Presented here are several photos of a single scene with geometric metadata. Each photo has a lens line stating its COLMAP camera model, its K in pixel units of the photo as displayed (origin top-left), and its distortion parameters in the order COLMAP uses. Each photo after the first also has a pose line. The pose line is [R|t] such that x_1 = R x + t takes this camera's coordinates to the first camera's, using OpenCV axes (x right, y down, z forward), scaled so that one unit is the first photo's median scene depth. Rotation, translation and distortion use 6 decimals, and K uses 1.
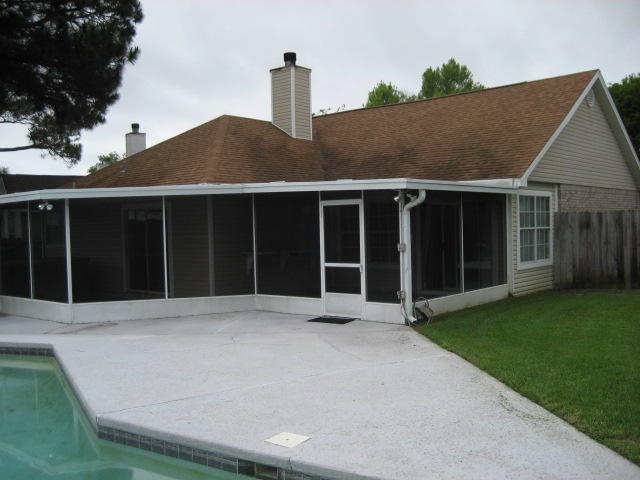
lens RADIAL K [[668.2, 0, 324.1], [0, 668.2, 240.9], [0, 0, 1]] dist [-0.189098, 0.396899]
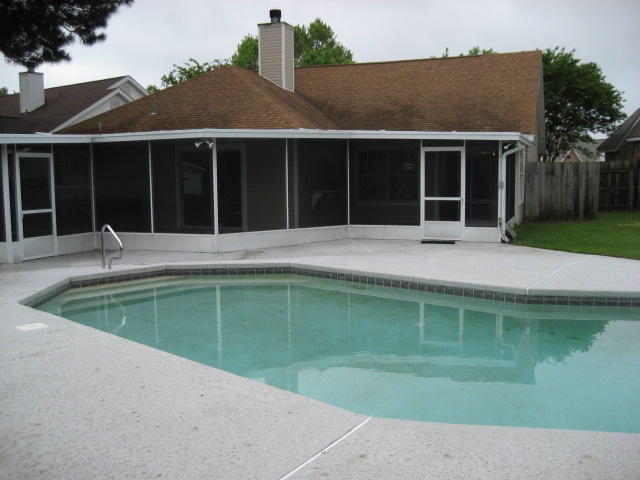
lens RADIAL K [[668.2, 0, 324.1], [0, 668.2, 240.9], [0, 0, 1]] dist [-0.189098, 0.396899]
pose [[0.938948, -0.020241, 0.343462, -0.583392], [-0.004475, 0.997465, 0.071019, 0.026115], [-0.344029, -0.068220, 0.936478, -0.101178]]
